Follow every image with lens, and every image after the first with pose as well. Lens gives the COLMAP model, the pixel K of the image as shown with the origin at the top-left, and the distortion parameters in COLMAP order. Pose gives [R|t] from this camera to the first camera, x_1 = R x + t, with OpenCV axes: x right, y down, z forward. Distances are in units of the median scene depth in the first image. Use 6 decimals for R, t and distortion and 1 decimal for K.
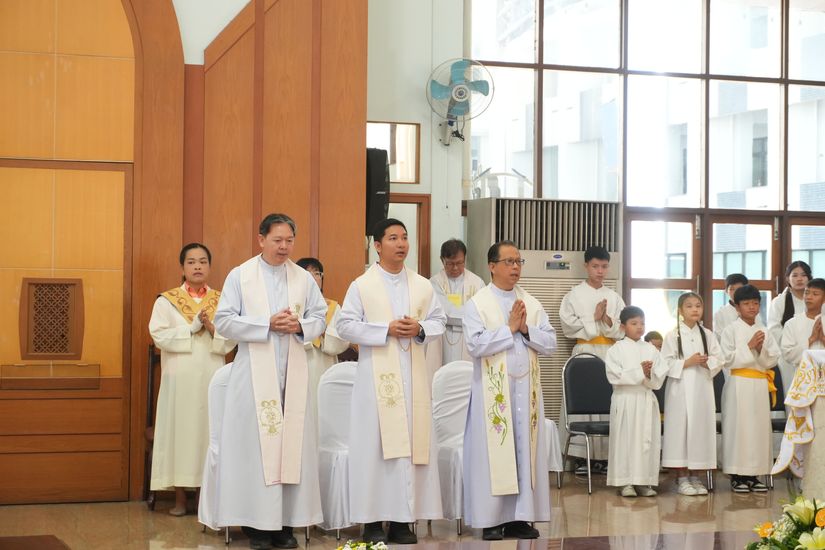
lens RADIAL K [[1706.4, 0, 412.4], [0, 1706.4, 275.6], [0, 0, 1]] dist [0.011464, 0.000000]
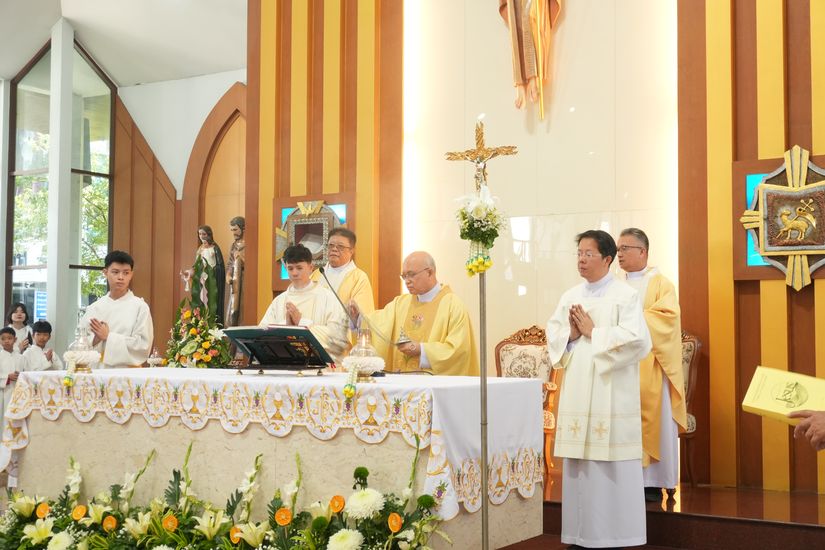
lens RADIAL K [[1098.9, 0, 411.0], [0, 1098.9, 275.0], [0, 0, 1]] dist [0.011319, 0.000000]
pose [[0.795062, 0.030219, 0.605775, -0.030886], [-0.005513, 0.999077, -0.042603, 0.005961], [-0.606503, 0.030533, 0.794495, 0.206530]]
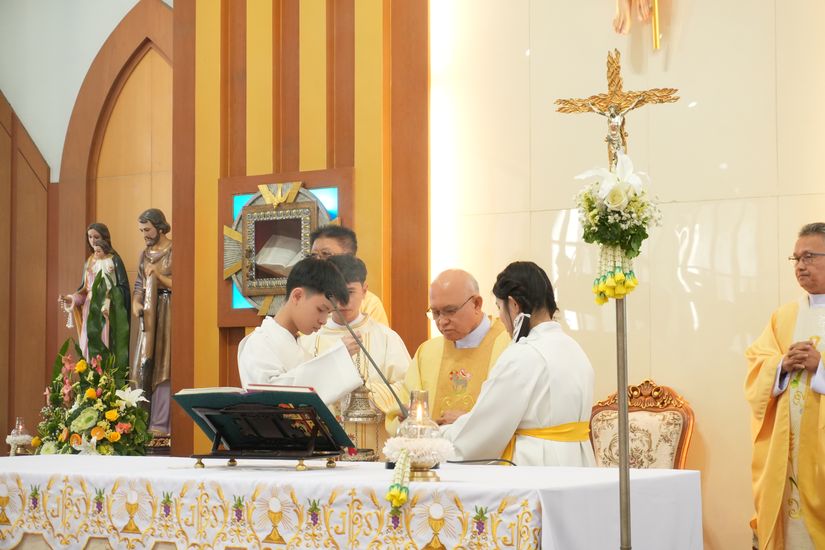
lens RADIAL K [[1706.4, 0, 413.7], [0, 1706.4, 274.8], [0, 0, 1]] dist [0.011464, 0.000000]
pose [[0.785326, 0.033141, 0.618195, -0.033952], [0.002198, 0.998411, -0.056316, 0.004711], [-0.619079, 0.045586, 0.784005, 0.228380]]
